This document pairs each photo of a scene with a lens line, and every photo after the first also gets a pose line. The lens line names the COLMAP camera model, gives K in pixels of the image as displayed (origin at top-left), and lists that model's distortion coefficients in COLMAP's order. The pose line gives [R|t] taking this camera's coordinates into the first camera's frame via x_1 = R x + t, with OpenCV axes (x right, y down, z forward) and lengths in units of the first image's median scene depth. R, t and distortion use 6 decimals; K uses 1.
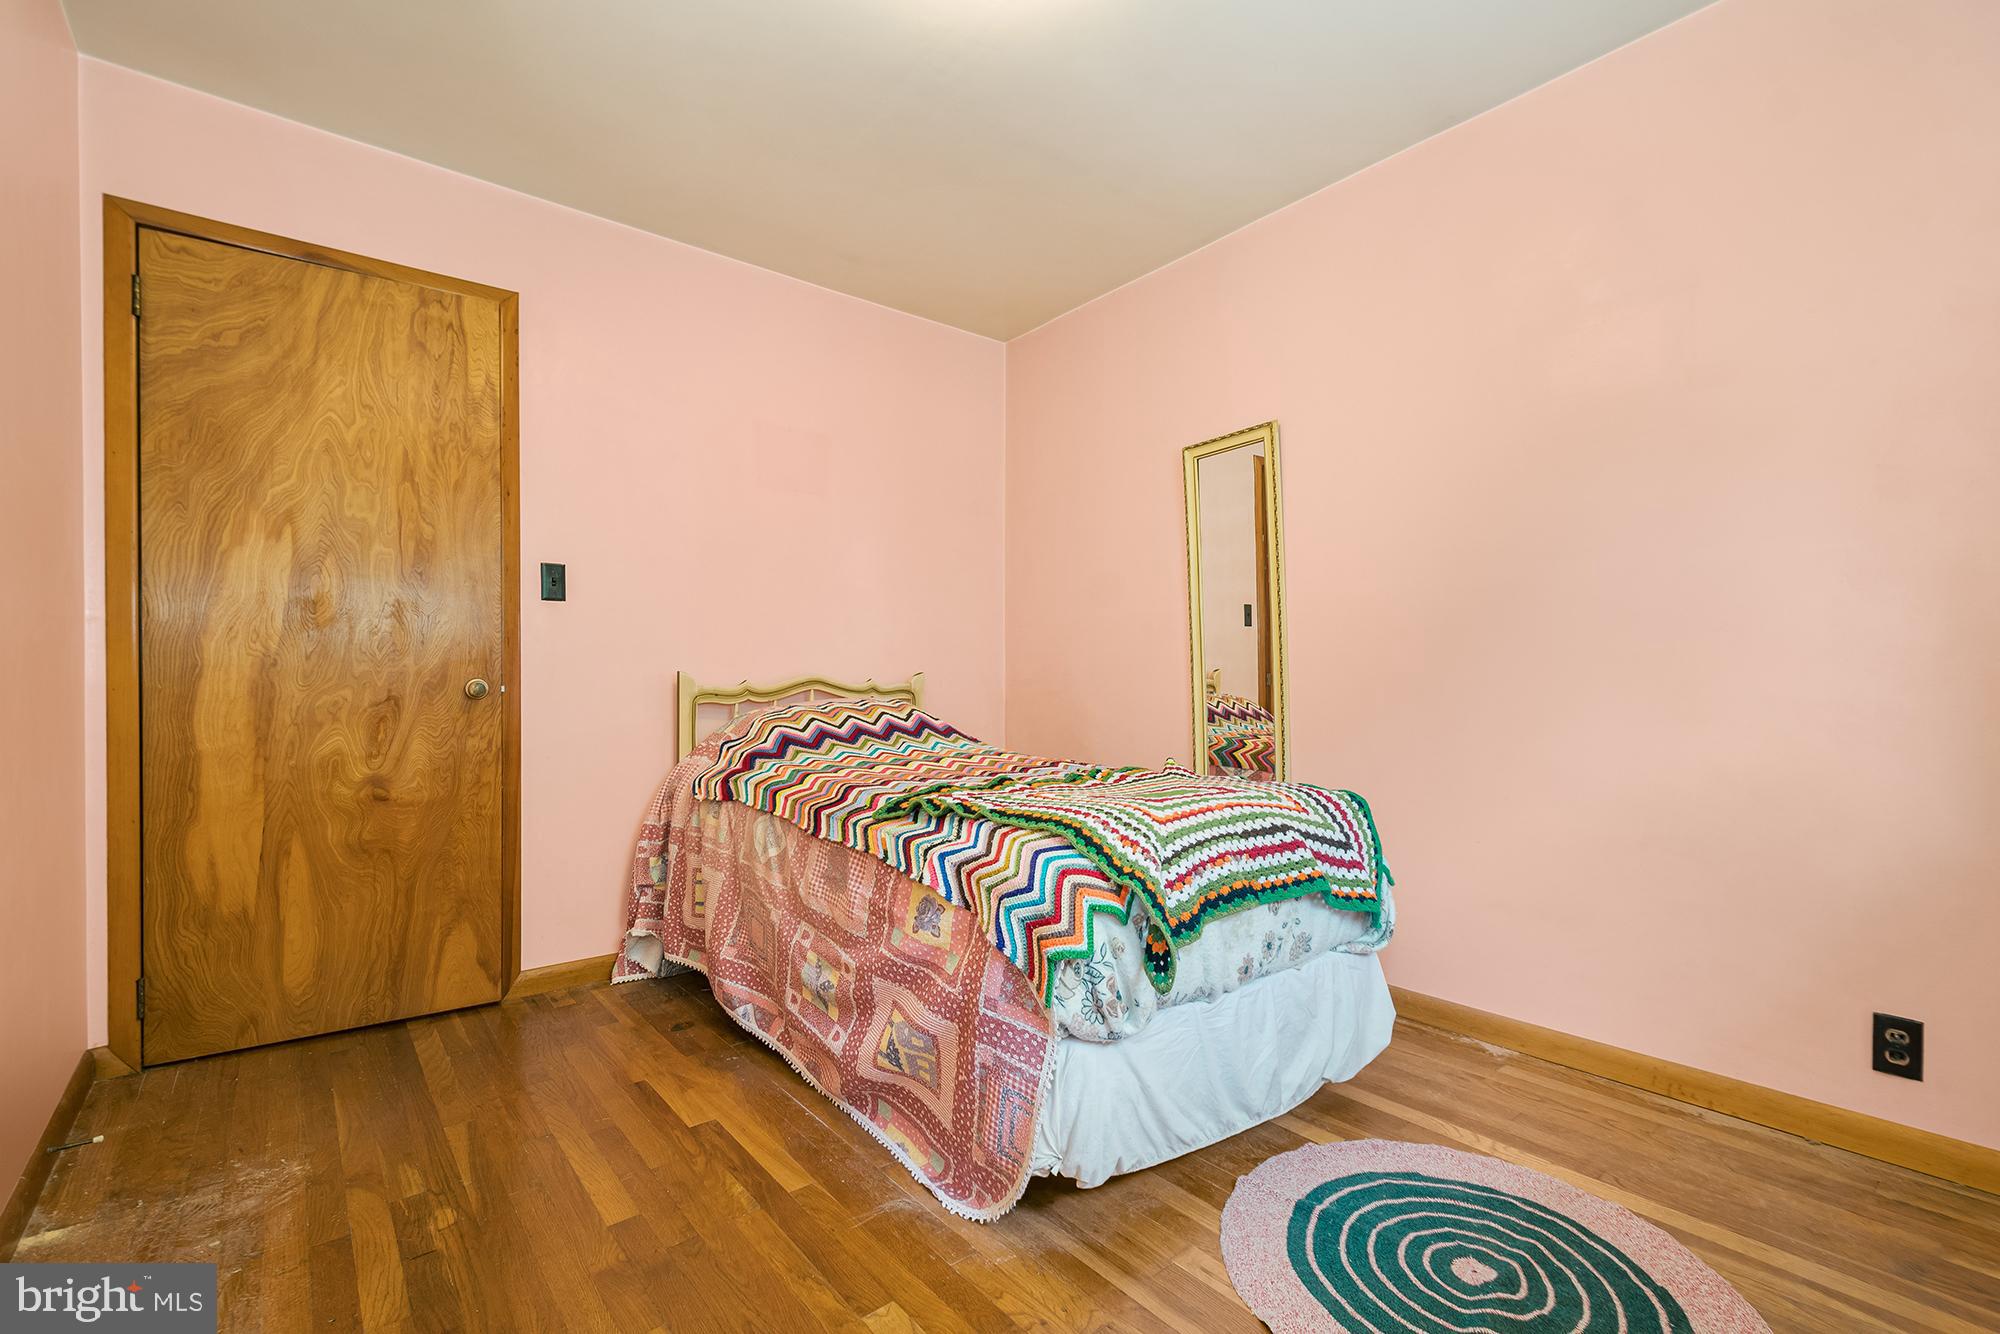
lens RADIAL K [[893.0, 0, 1000.4], [0, 893.0, 667.6], [0, 0, 1]] dist [0.010560, -0.000864]
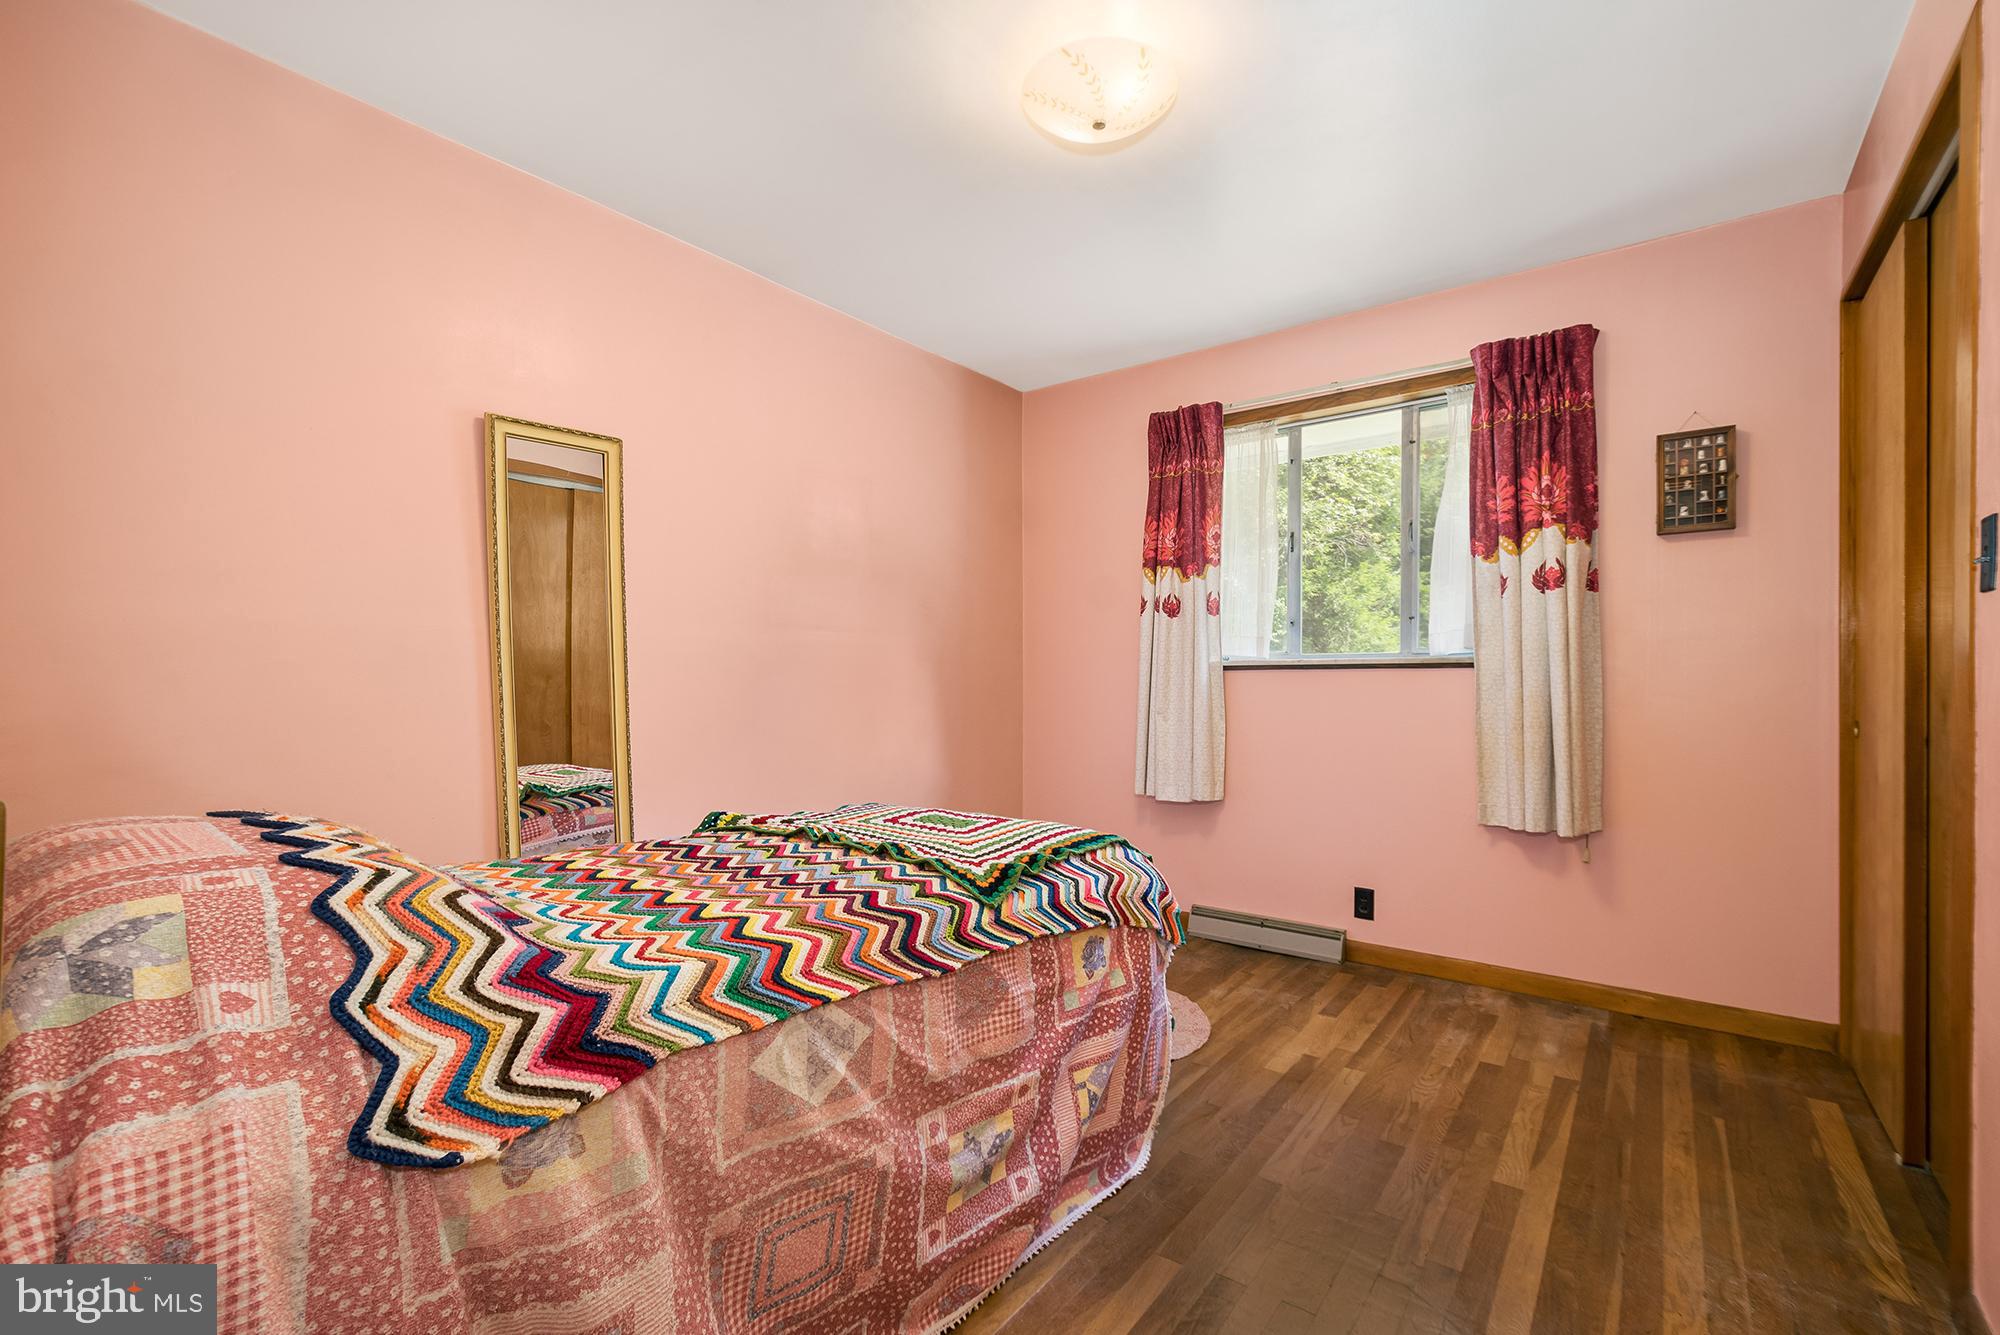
lens RADIAL K [[893.0, 0, 999.0], [0, 893.0, 675.9], [0, 0, 1]] dist [0.010560, -0.000864]
pose [[-0.248630, 0.004728, 0.968587, -0.950733], [-0.005834, 0.999963, -0.006379, -0.043322], [-0.968581, -0.007237, -0.248593, 1.200520]]
